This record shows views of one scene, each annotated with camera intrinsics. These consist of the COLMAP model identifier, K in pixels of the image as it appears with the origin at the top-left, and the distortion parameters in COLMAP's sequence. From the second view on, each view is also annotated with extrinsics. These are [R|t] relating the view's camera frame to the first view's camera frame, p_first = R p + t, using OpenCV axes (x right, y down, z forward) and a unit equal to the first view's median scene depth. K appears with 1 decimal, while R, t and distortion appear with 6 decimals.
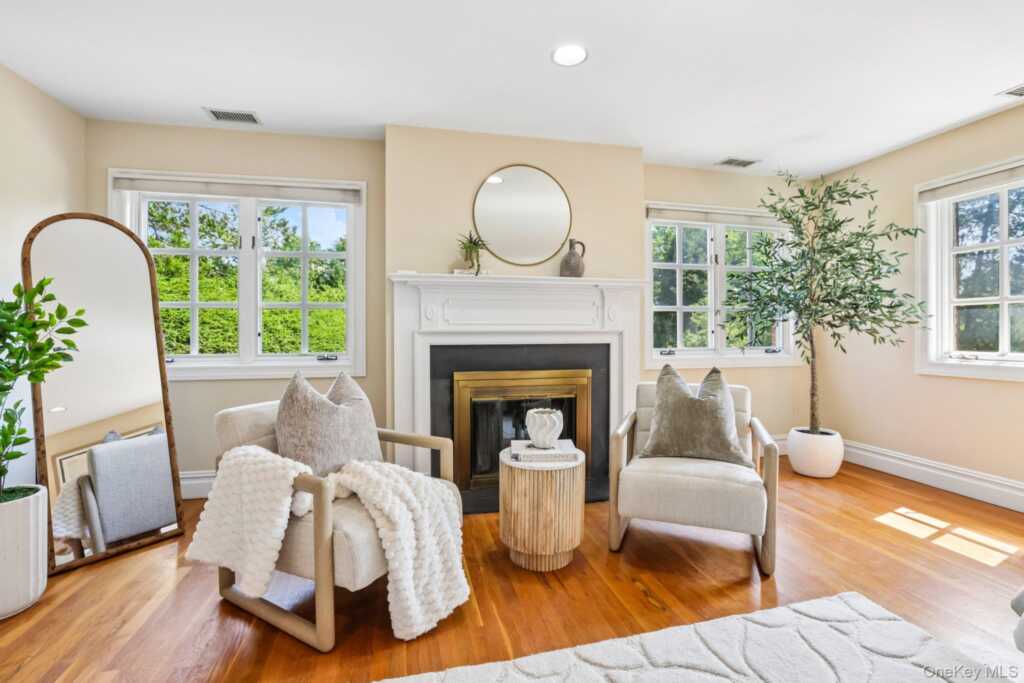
lens RADIAL K [[473.4, 0, 506.7], [0, 473.4, 338.2], [0, 0, 1]] dist [-0.044129, 0.015830]
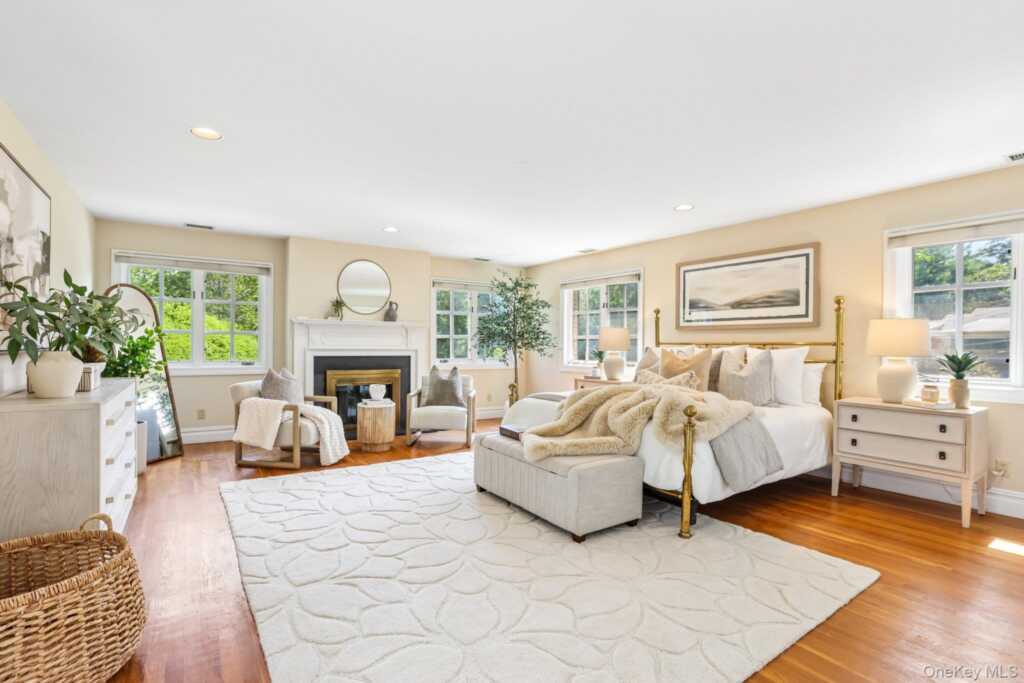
lens RADIAL K [[473.4, 0, 506.7], [0, 473.4, 338.2], [0, 0, 1]] dist [-0.044129, 0.015830]
pose [[0.929006, 0.017940, 0.369630, -0.136655], [-0.007937, 0.999560, -0.028566, -0.009267], [-0.369980, 0.023604, 0.928740, -0.988506]]
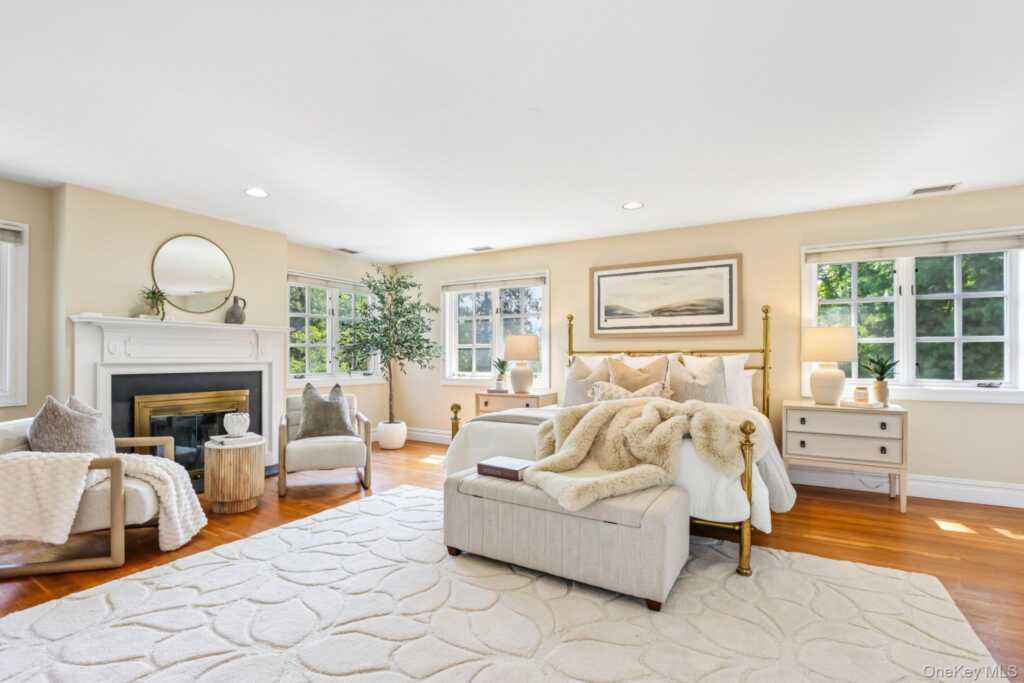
lens RADIAL K [[470.3, 0, 509.2], [0, 470.3, 350.5], [0, 0, 1]] dist [-0.025478, 0.000896]
pose [[0.688113, 0.013620, 0.725475, -0.309358], [0.007572, 0.999635, -0.025949, -0.008936], [-0.725564, 0.023349, 0.687759, -0.534759]]
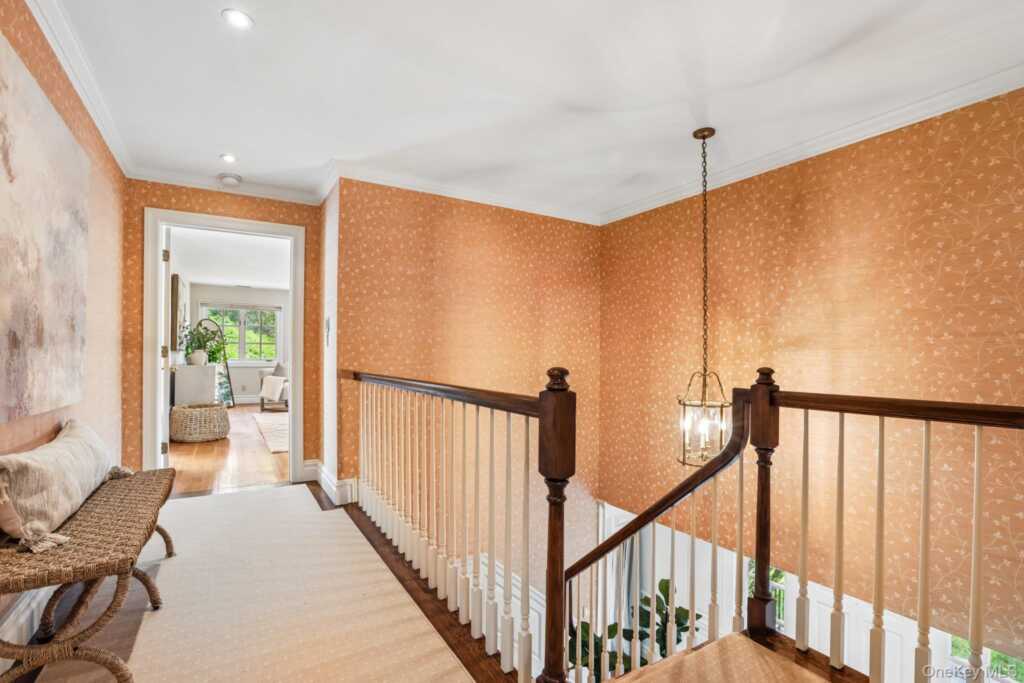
lens RADIAL K [[473.4, 0, 506.7], [0, 473.4, 338.2], [0, 0, 1]] dist [-0.044129, 0.015830]
pose [[0.949668, 0.018355, 0.312721, 0.143385], [-0.004904, 0.999031, -0.043743, 0.022285], [-0.313221, 0.040008, 0.948837, -2.509252]]
